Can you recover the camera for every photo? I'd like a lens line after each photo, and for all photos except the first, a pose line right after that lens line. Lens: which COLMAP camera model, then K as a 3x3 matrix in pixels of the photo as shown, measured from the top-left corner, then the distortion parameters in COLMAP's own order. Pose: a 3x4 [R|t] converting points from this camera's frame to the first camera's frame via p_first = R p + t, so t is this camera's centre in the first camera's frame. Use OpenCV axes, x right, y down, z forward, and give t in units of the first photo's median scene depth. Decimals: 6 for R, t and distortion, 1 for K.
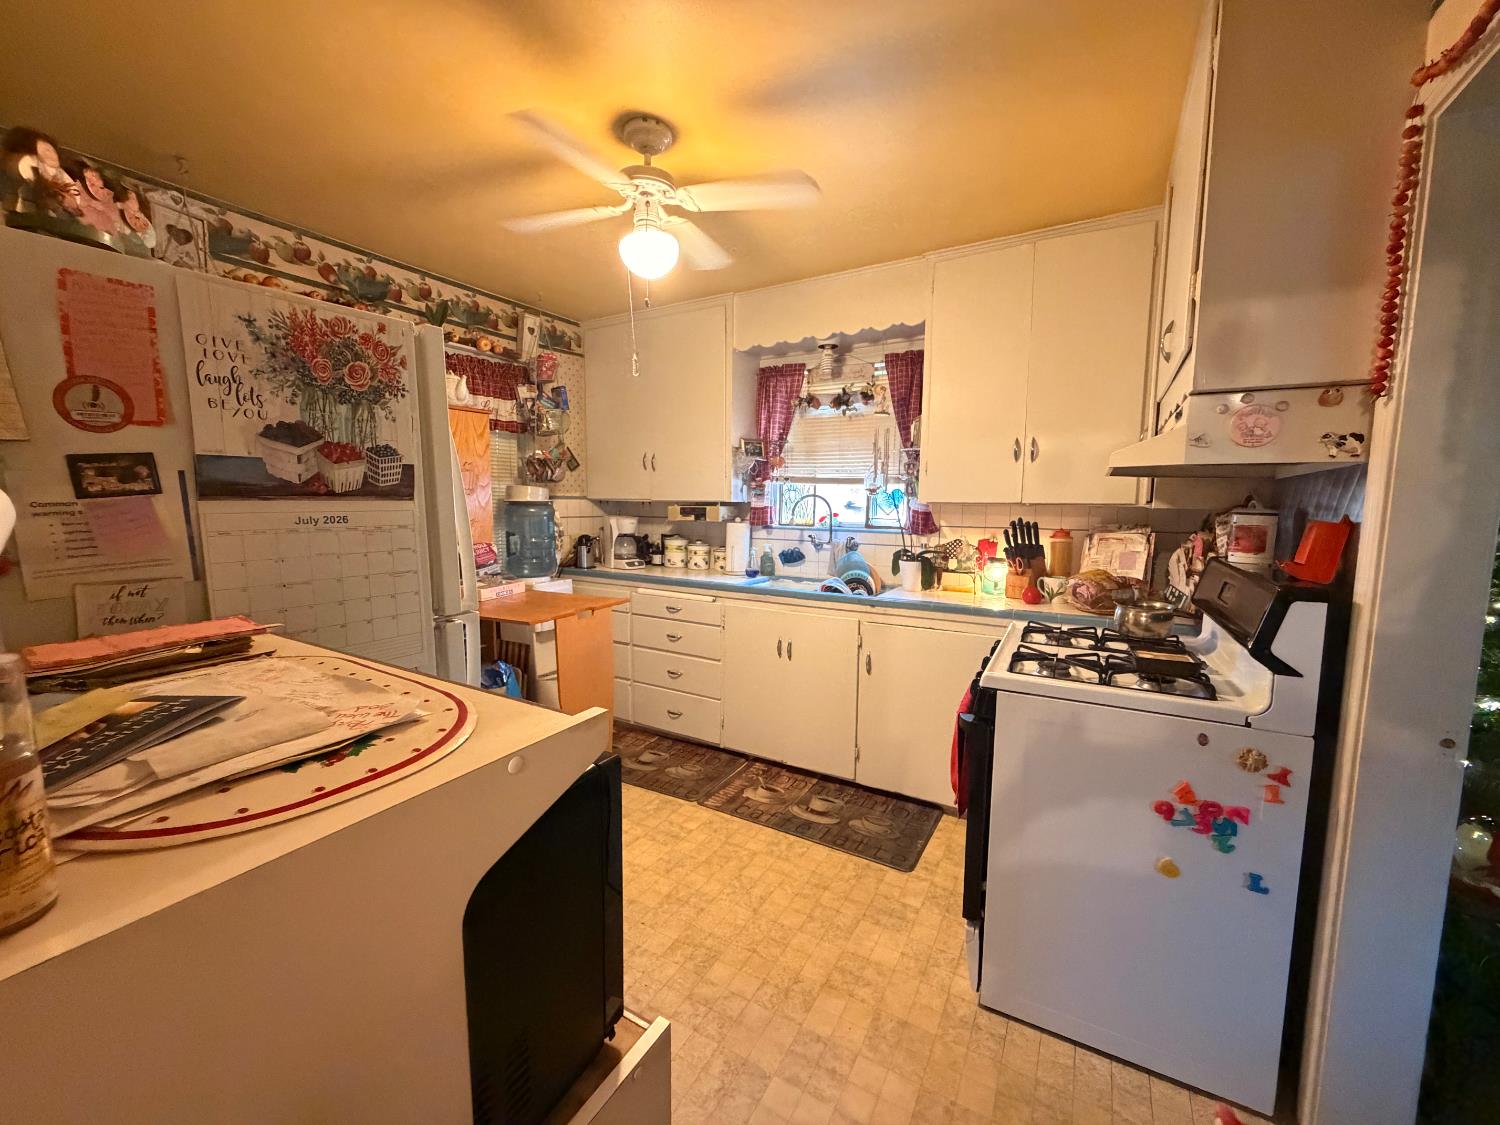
lens RADIAL K [[601.5, 0, 746.5], [0, 601.5, 563.1], [0, 0, 1]] dist [0.000598, 0.000292]
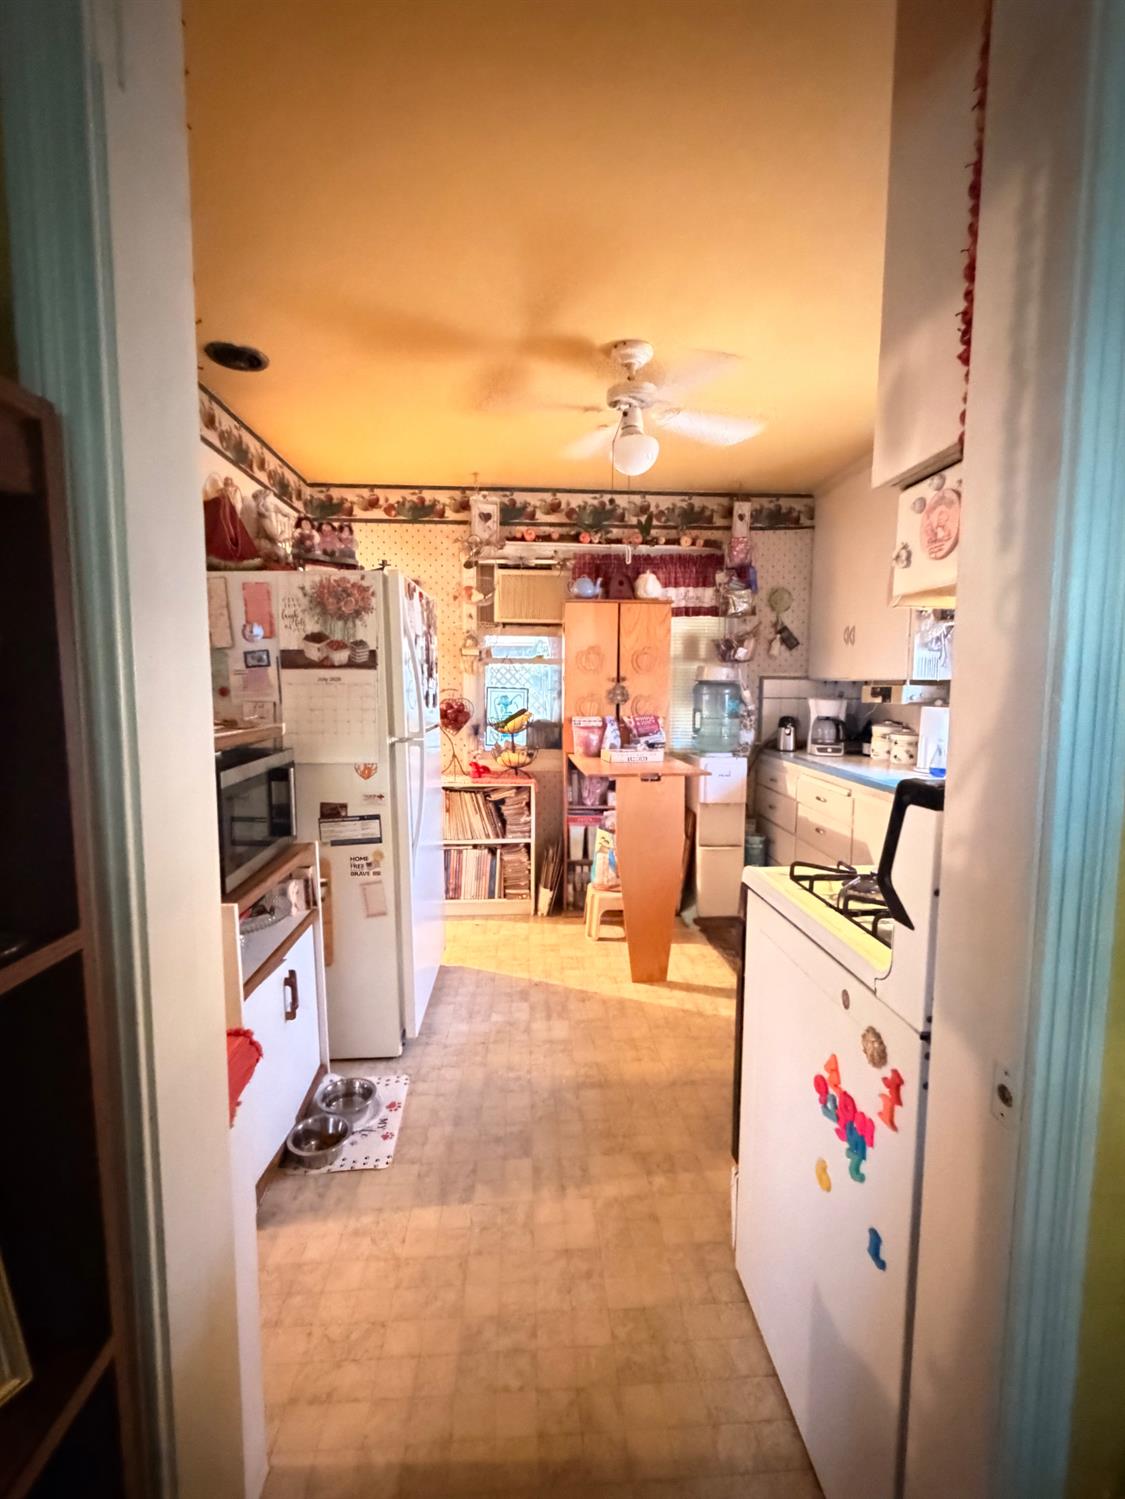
lens RADIAL K [[679.5, 0, 563.2], [0, 679.5, 749.8], [0, 0, 1]] dist [0.000038, 0.000067]
pose [[0.553333, 0.074980, -0.829579, 0.587407], [-0.090929, 0.995426, 0.029320, 0.009087], [0.827982, 0.059209, 0.557619, 0.142098]]
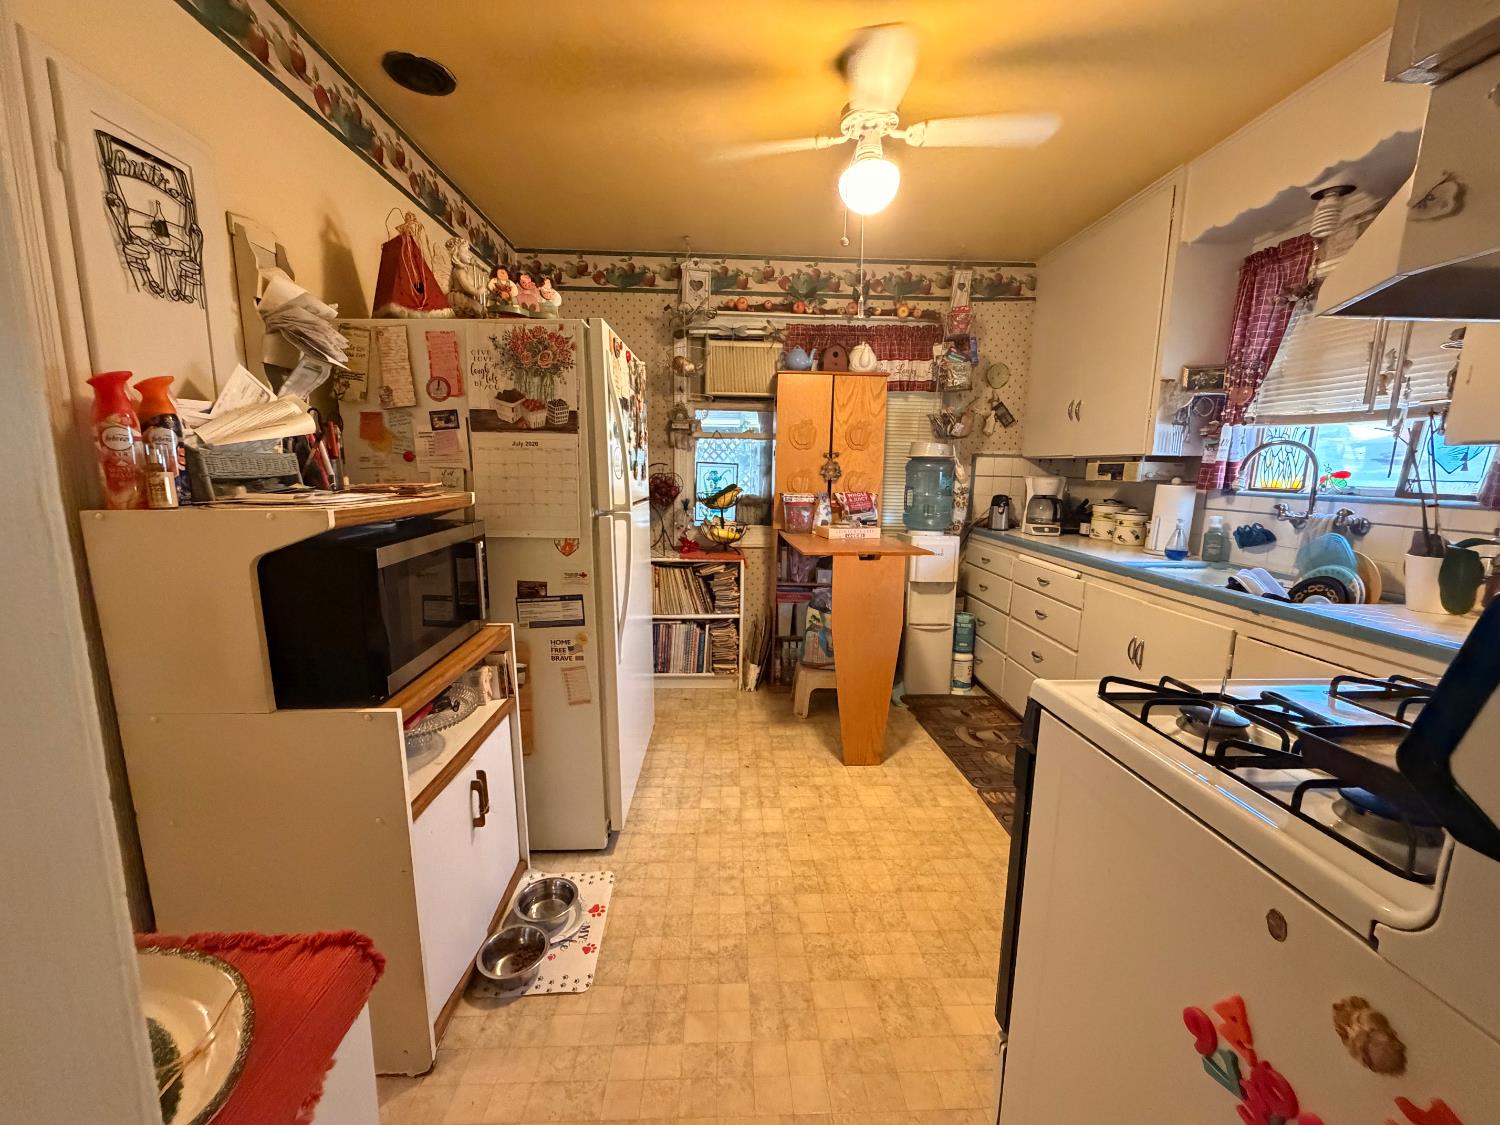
lens RADIAL K [[601.5, 0, 746.1], [0, 601.5, 563.2], [0, 0, 1]] dist [0.000598, 0.000292]
pose [[0.533120, 0.133761, -0.835399, 0.432203], [-0.102621, 0.990356, 0.093082, 0.016918], [0.839793, 0.036106, 0.541705, 0.213565]]
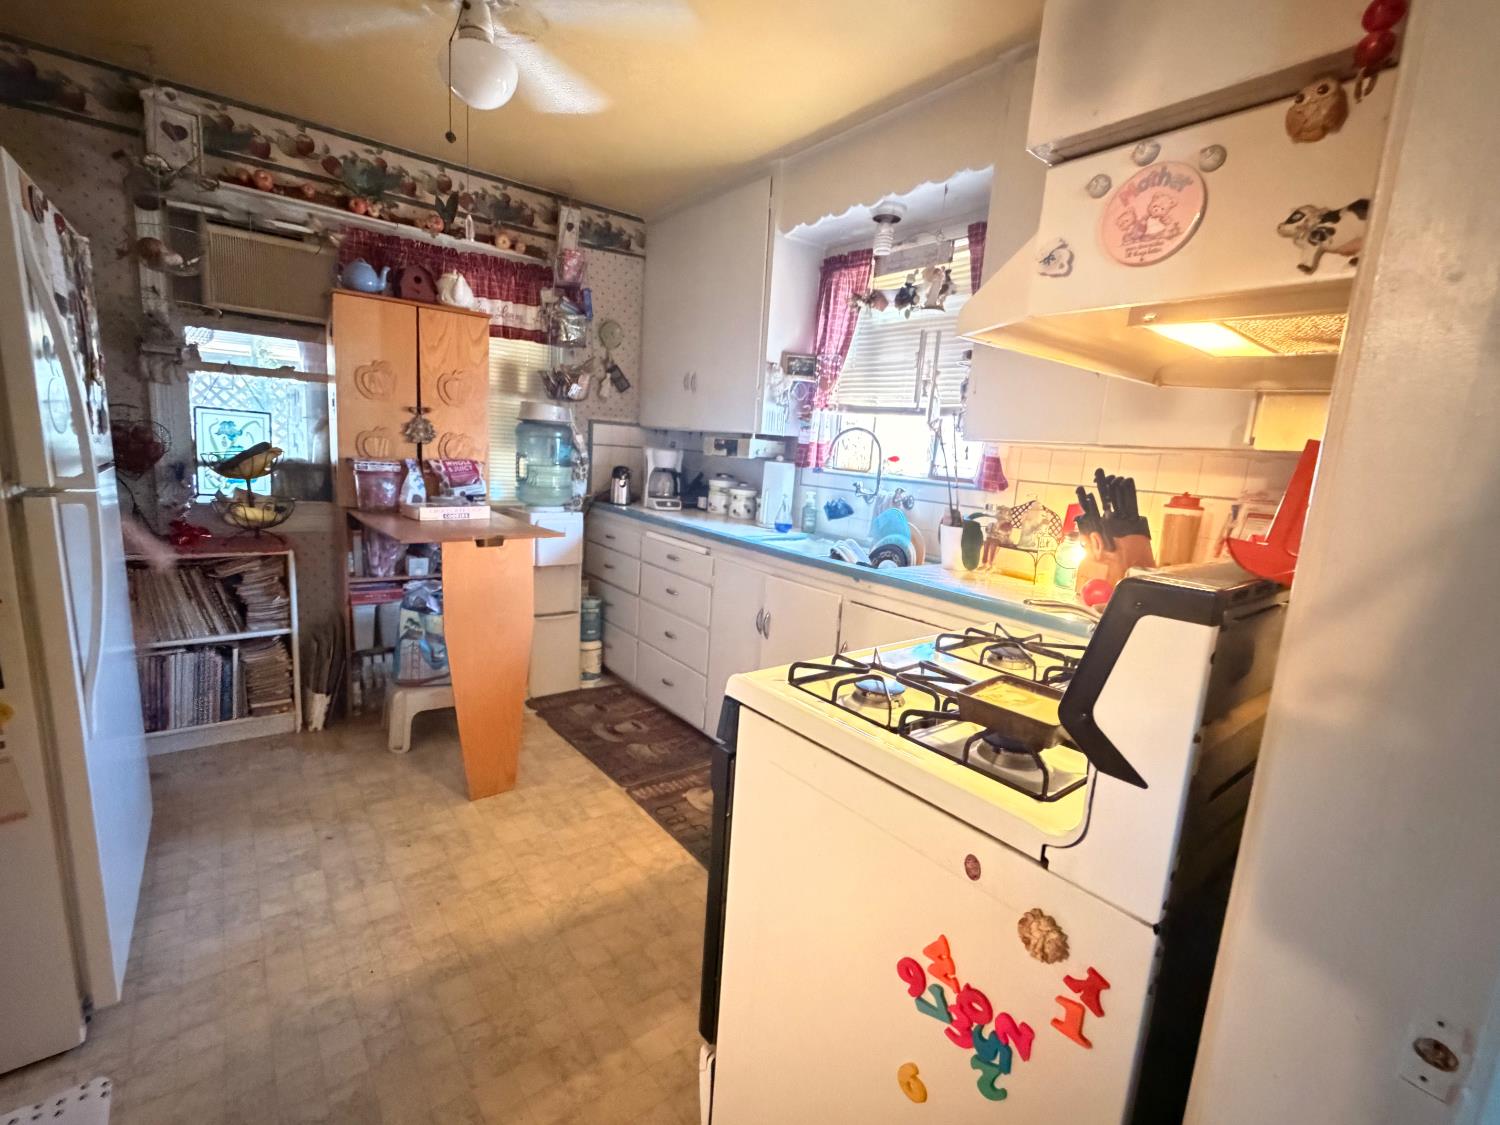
lens RADIAL K [[680.0, 0, 750.9], [0, 680.0, 562.4], [0, 0, 1]] dist [0.000038, 0.000067]
pose [[0.925189, 0.116616, -0.361145, 0.373713], [-0.099331, 0.992854, 0.066131, 0.010396], [0.366276, -0.025310, 0.930162, 0.201171]]
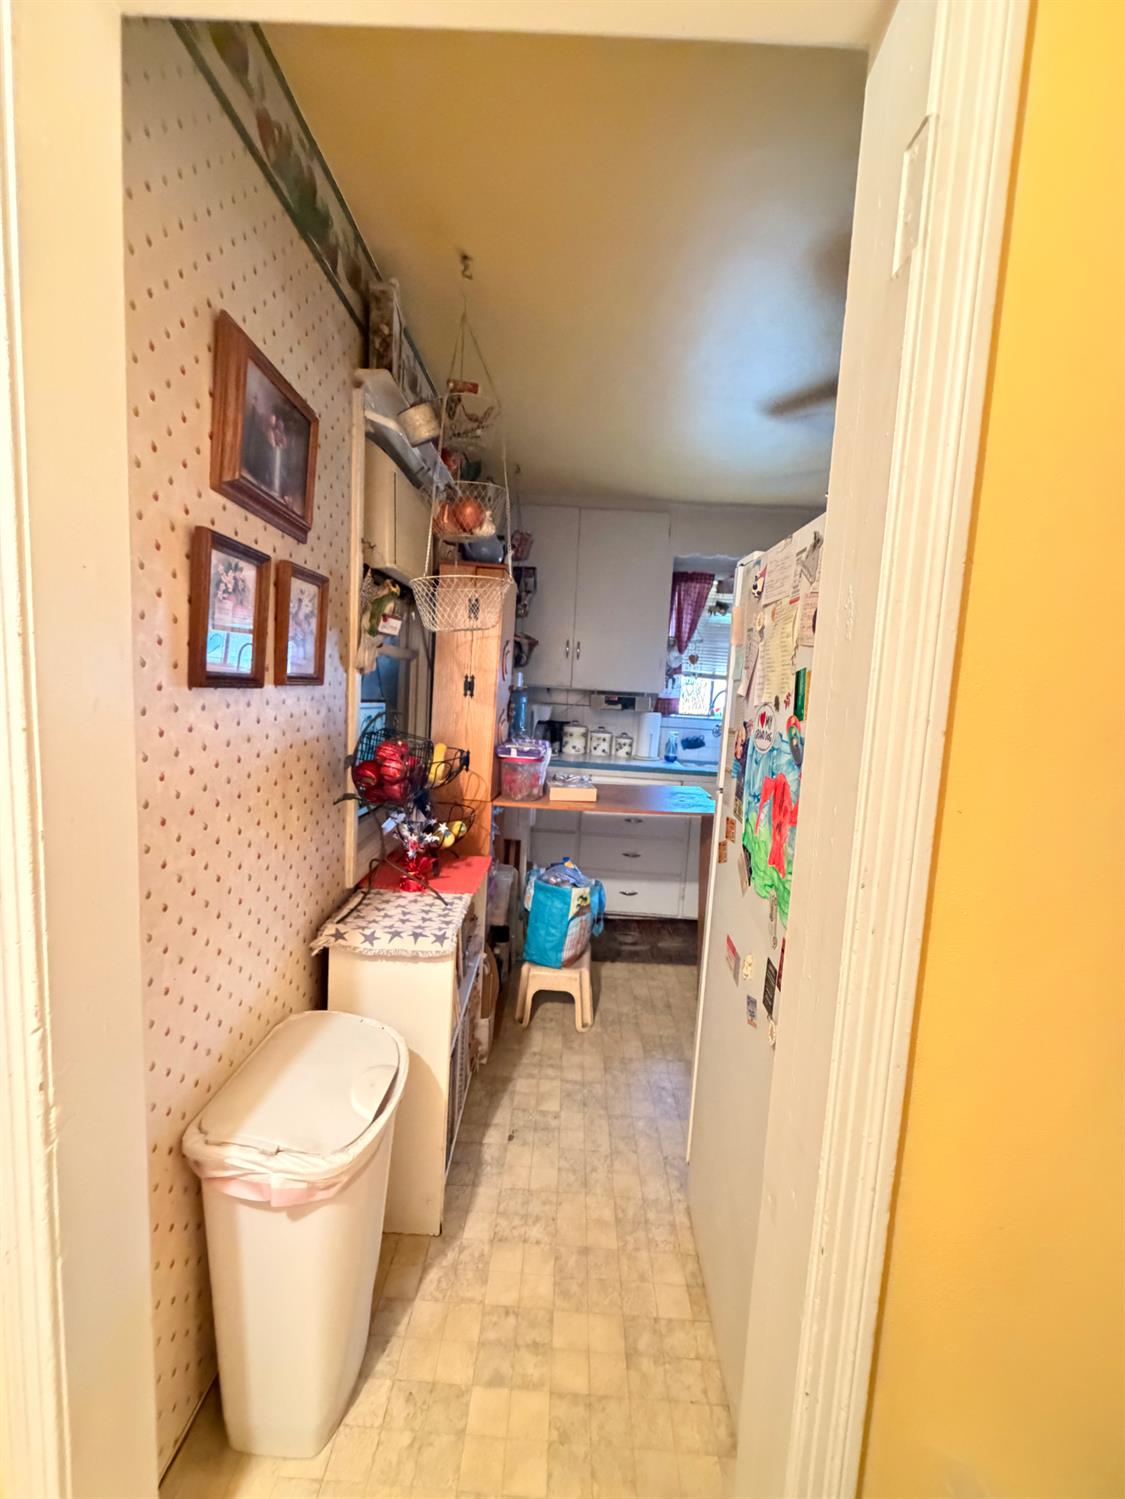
lens RADIAL K [[601.1, 0, 573.1], [0, 601.1, 744.5], [0, 0, 1]] dist [0.000598, 0.000292]
pose [[0.865969, -0.008942, 0.500017, -0.877899], [0.005179, 0.999947, 0.008914, -0.024980], [-0.500070, -0.005129, 0.865970, 0.173940]]
